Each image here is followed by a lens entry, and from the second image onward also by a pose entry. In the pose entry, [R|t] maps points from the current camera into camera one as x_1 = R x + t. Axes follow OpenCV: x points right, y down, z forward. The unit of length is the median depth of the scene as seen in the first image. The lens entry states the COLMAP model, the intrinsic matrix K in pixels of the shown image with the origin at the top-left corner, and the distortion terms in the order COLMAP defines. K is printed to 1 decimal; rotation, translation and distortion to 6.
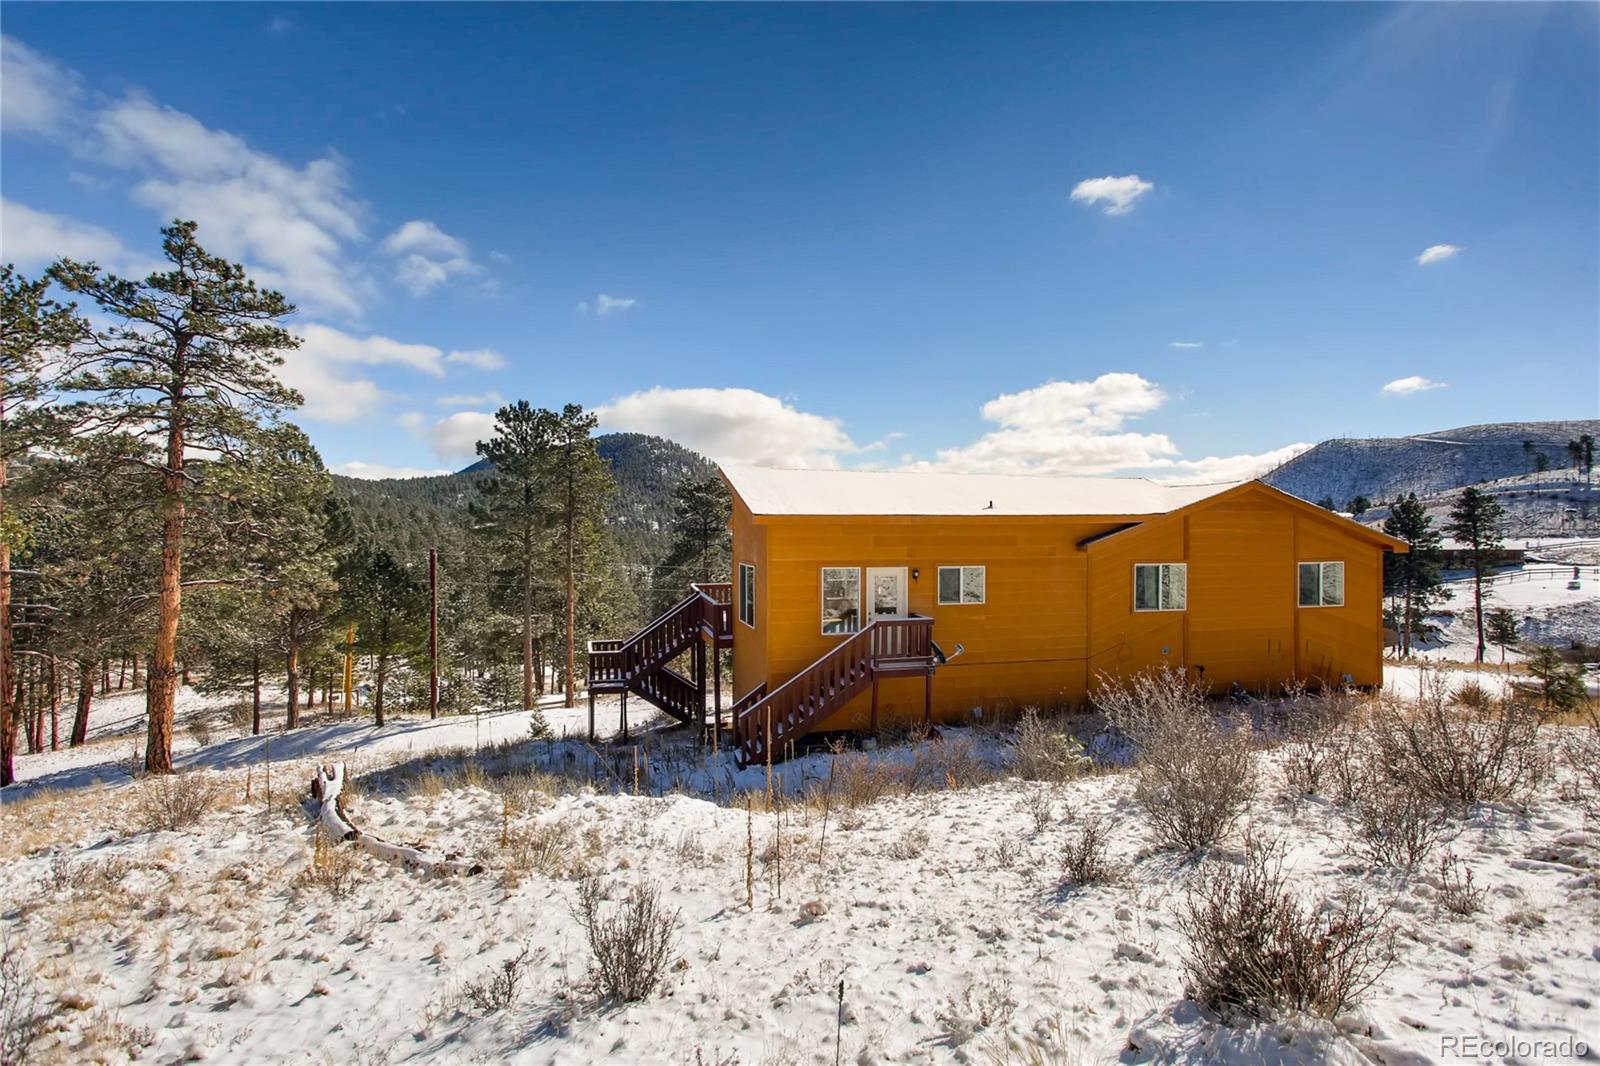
lens RADIAL K [[782.1, 0, 800.0], [0, 782.1, 533.0], [0, 0, 1]] dist [-0.000294, -0.000040]
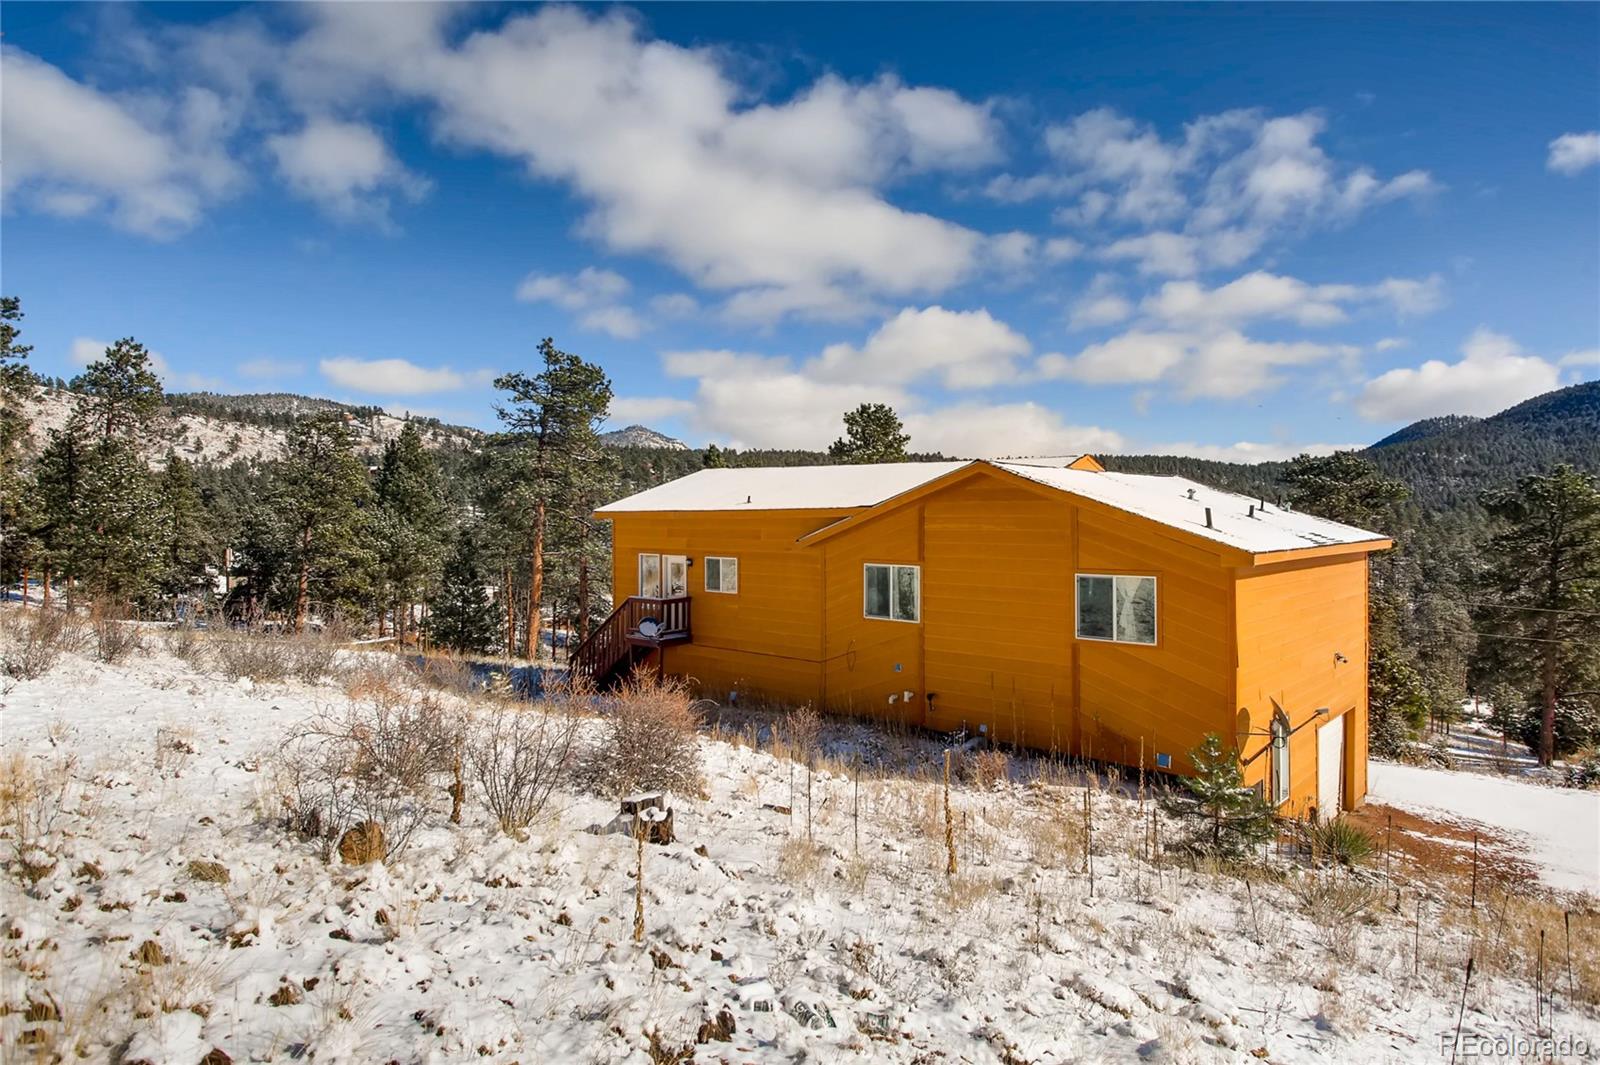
lens RADIAL K [[943.2, 0, 800.0], [0, 943.2, 532.5], [0, 0, 1]] dist [0.006182, 0.000623]
pose [[0.541199, 0.012951, -0.840795, 0.235070], [-0.008909, 0.999914, 0.009667, -0.000931], [0.840847, 0.002259, 0.541268, 0.066979]]
